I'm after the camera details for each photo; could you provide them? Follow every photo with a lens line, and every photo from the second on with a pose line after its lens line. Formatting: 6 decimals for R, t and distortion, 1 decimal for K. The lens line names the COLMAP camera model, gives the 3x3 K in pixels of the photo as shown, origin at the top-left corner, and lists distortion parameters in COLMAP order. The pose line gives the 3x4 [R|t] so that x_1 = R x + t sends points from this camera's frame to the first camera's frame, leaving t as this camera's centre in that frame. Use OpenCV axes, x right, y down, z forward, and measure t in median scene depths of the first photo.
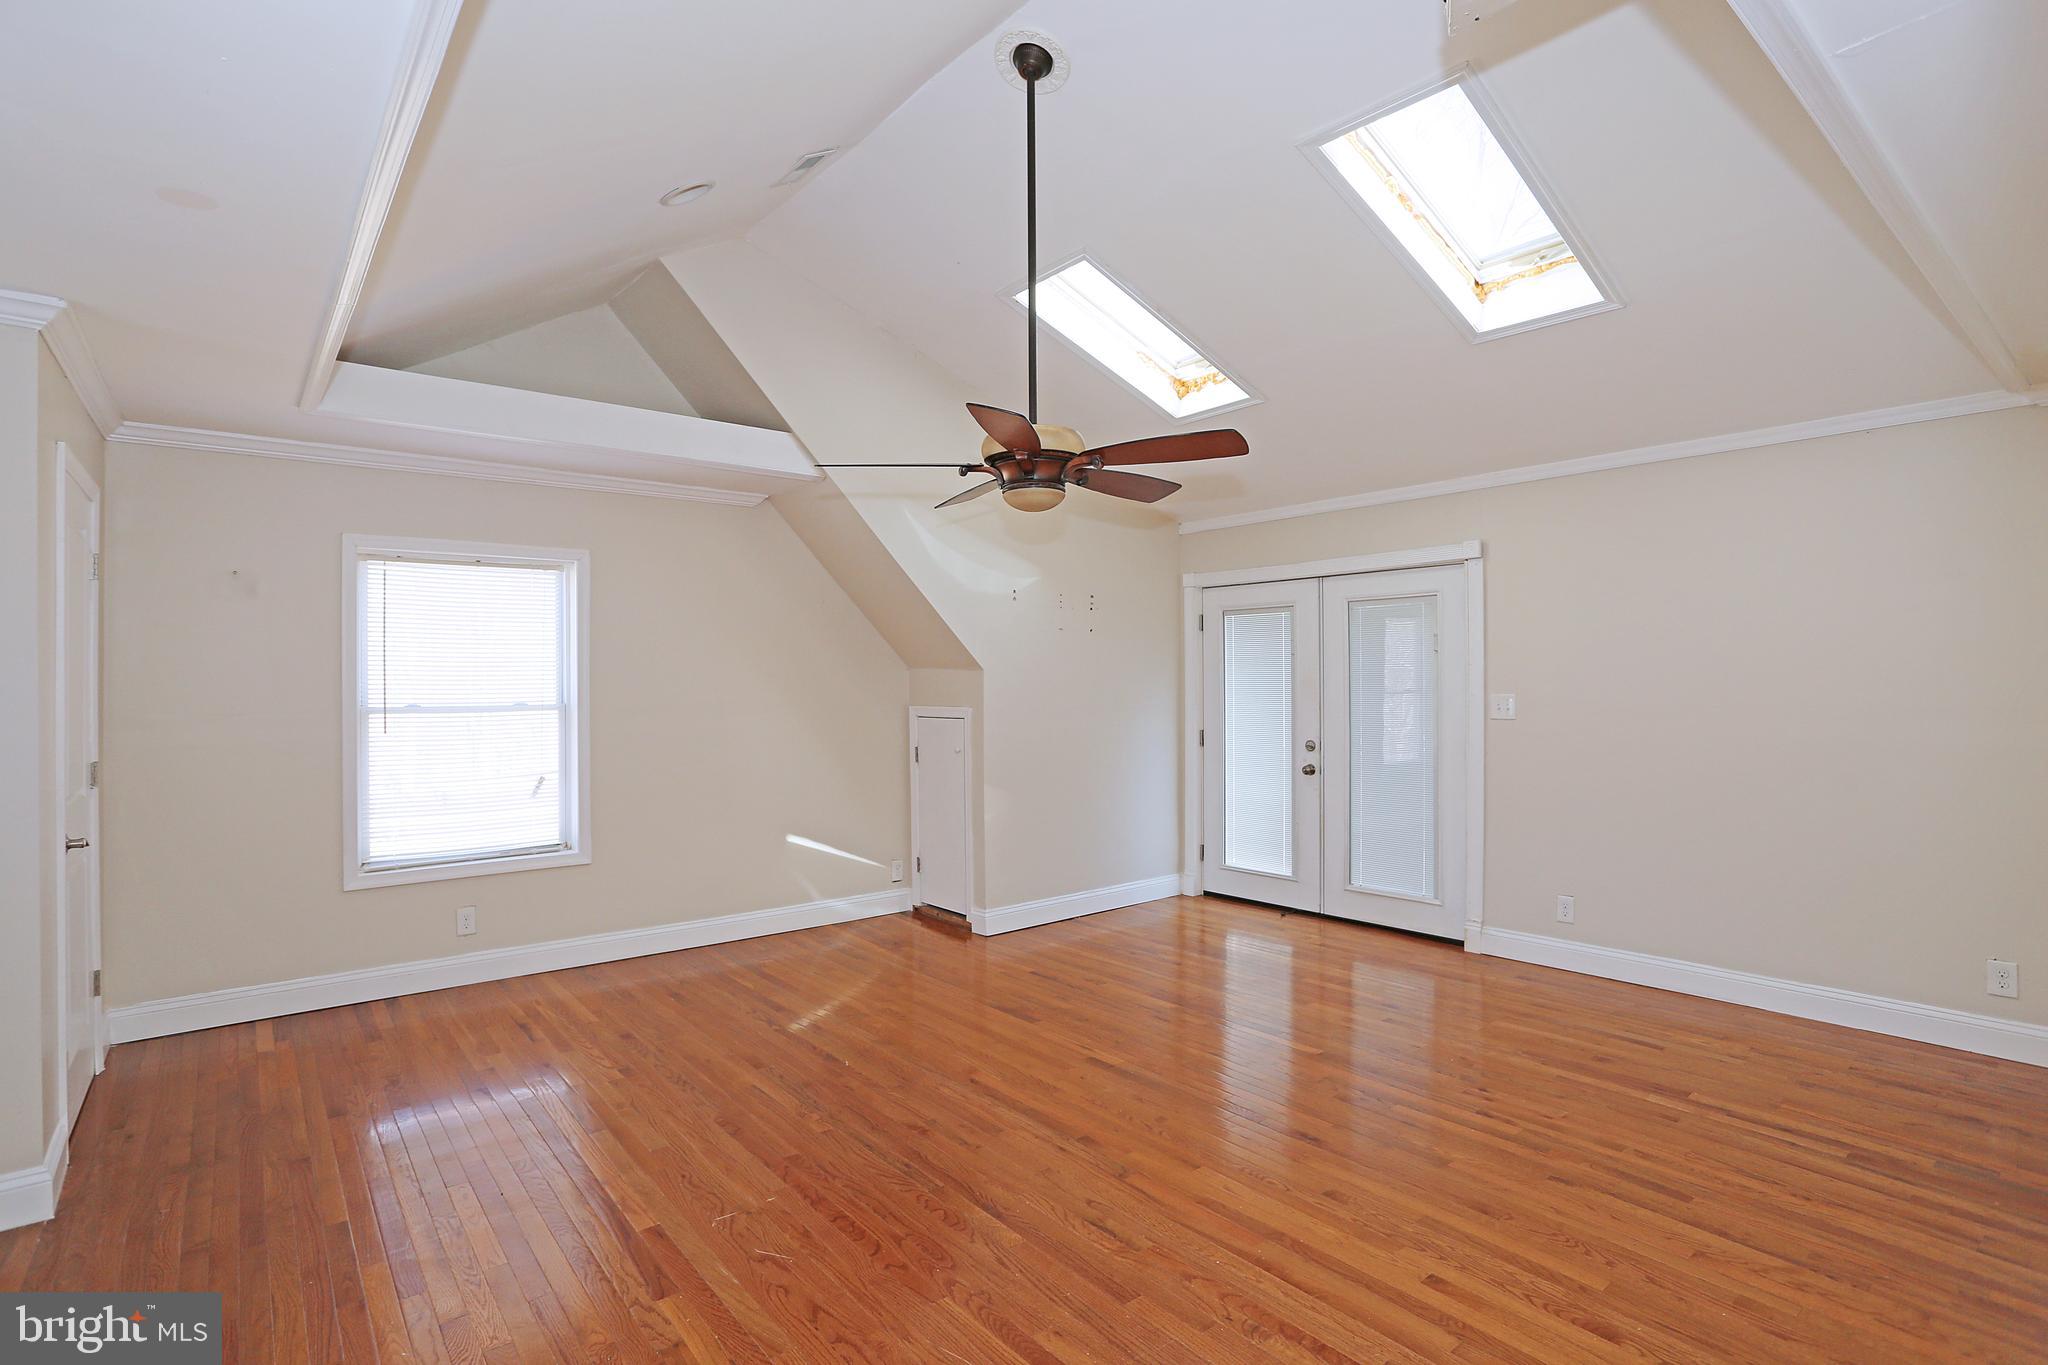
lens RADIAL K [[1002.8, 0, 1014.9], [0, 1002.8, 665.7], [0, 0, 1]] dist [-0.076025, 0.029109]
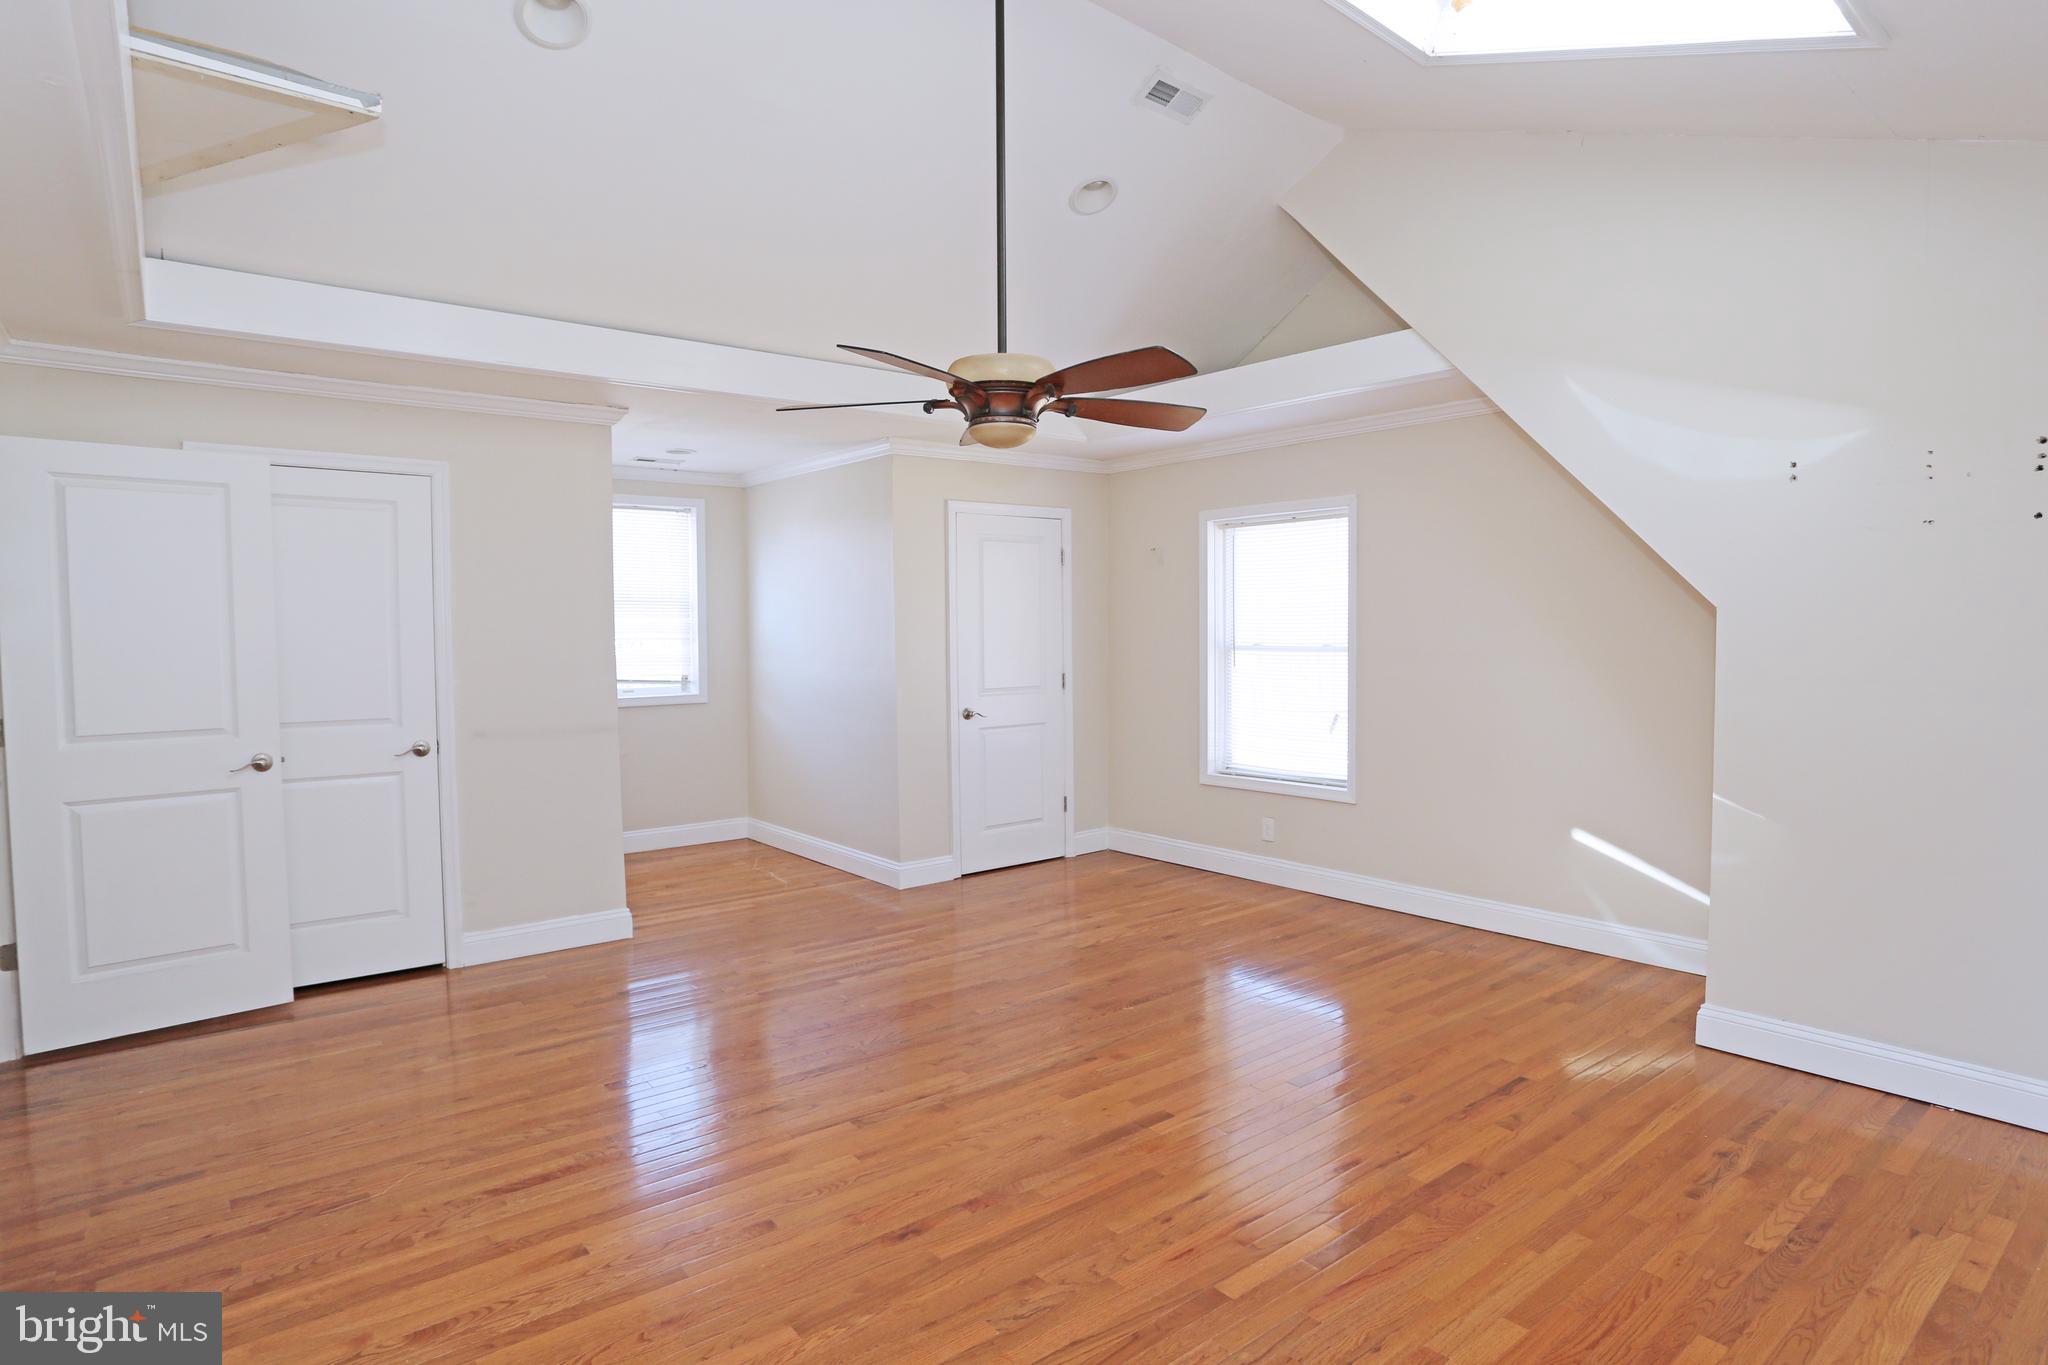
lens RADIAL K [[1096.0, 0, 1048.4], [0, 1096.0, 629.9], [0, 0, 1]] dist [-0.050700, 0.003056]
pose [[0.016345, 0.009609, -0.999820, 0.663904], [0.022649, 0.999694, 0.009979, 0.003026], [0.999610, -0.022808, 0.016122, 0.646007]]
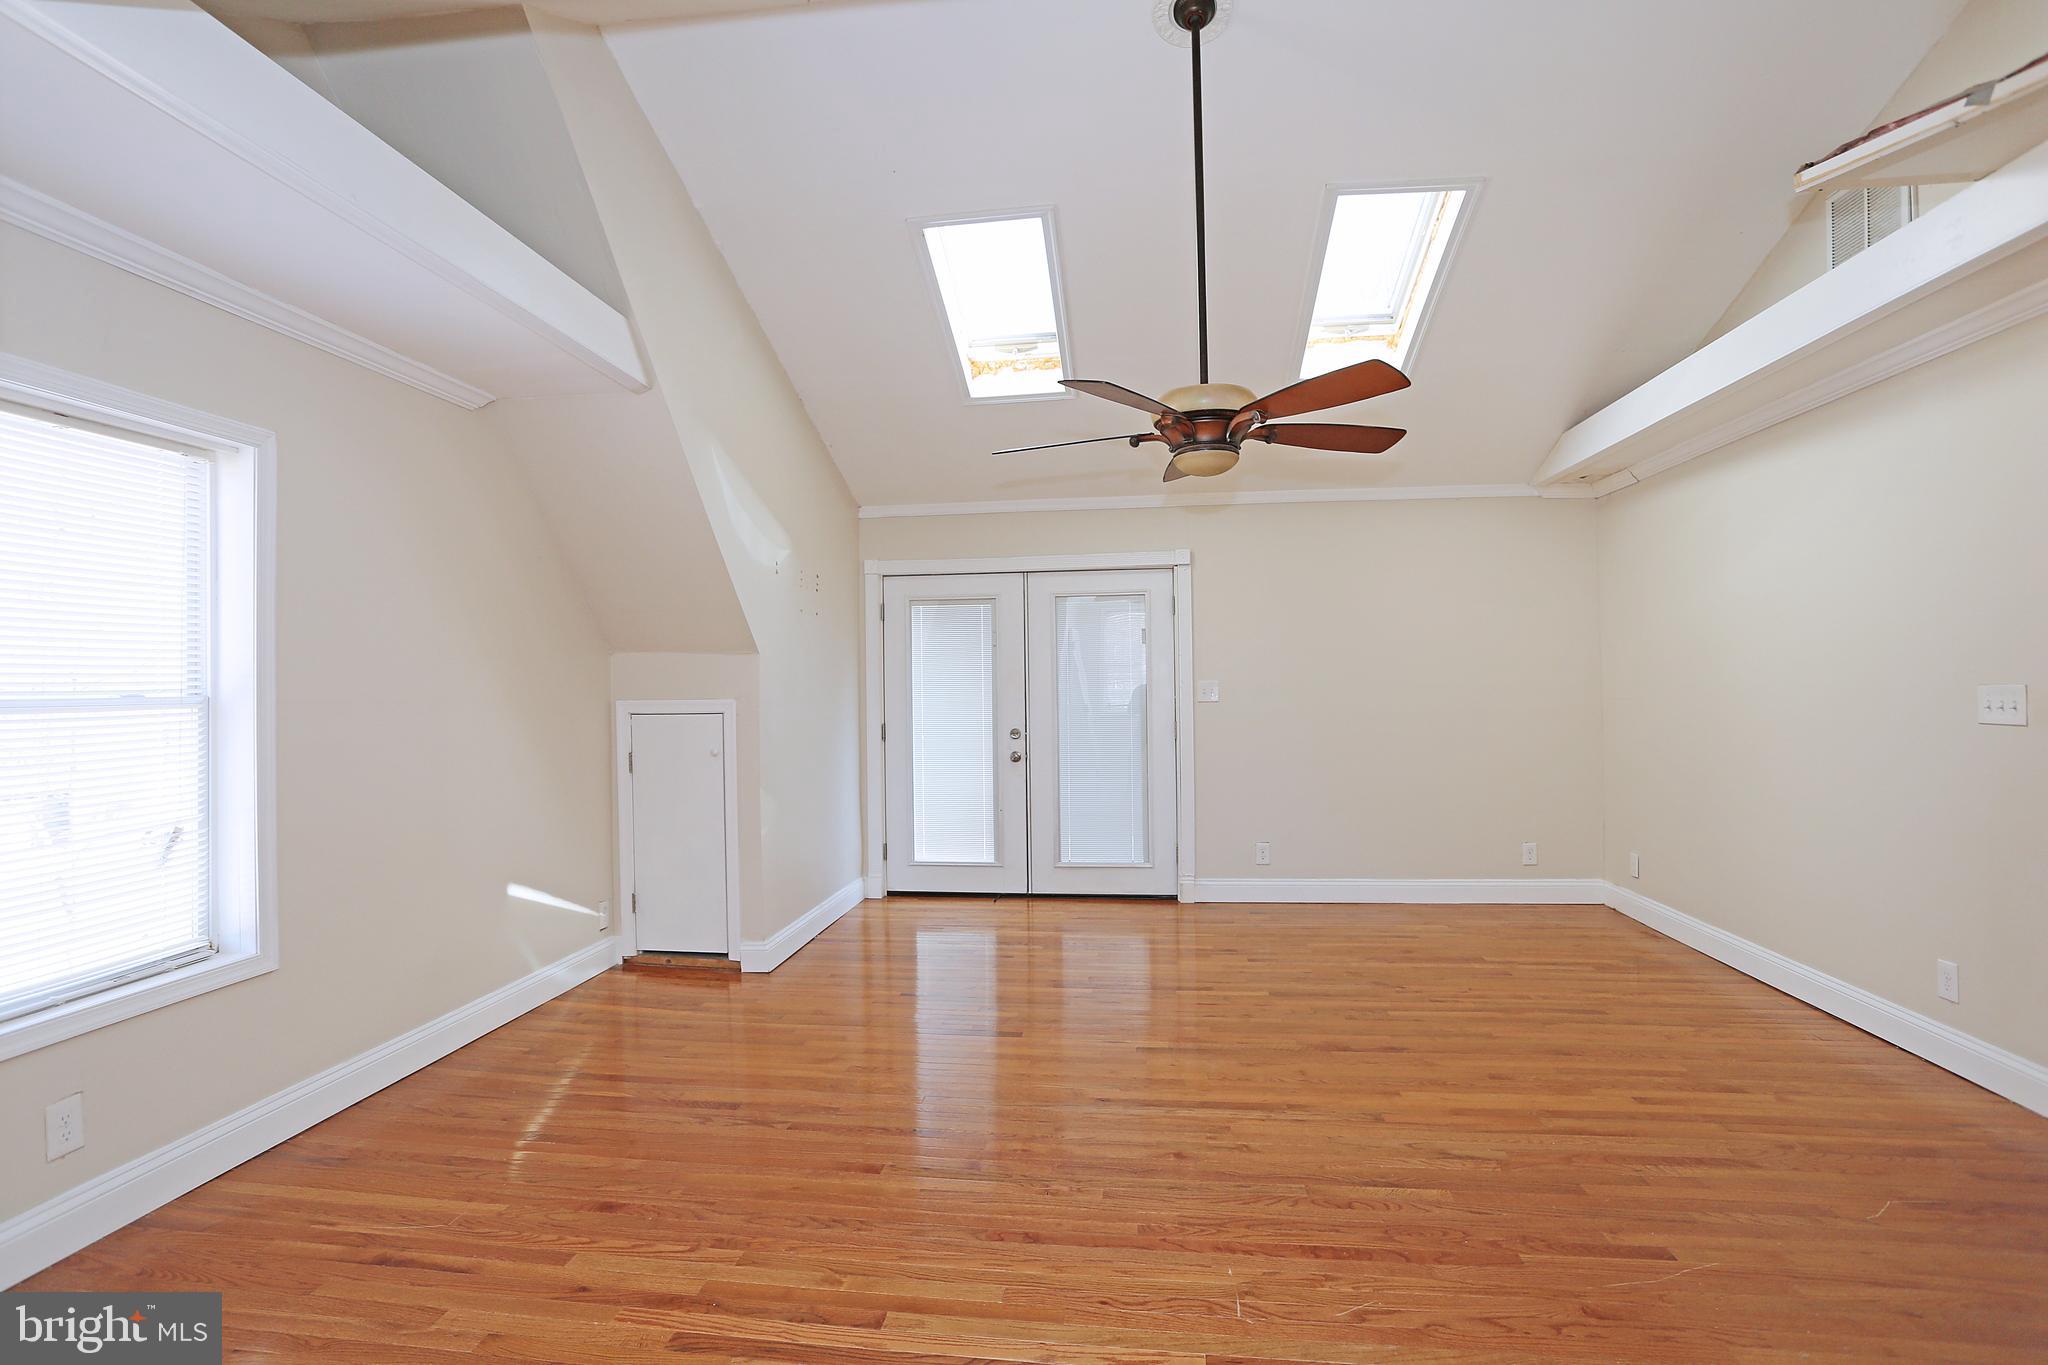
lens RADIAL K [[1002.8, 0, 999.5], [0, 1002.8, 681.8], [0, 0, 1]] dist [-0.076025, 0.029109]
pose [[0.727963, 0.000808, 0.685616, -0.490118], [-0.002519, 0.999996, 0.001497, 0.027609], [-0.685611, -0.002816, 0.727962, 0.281020]]
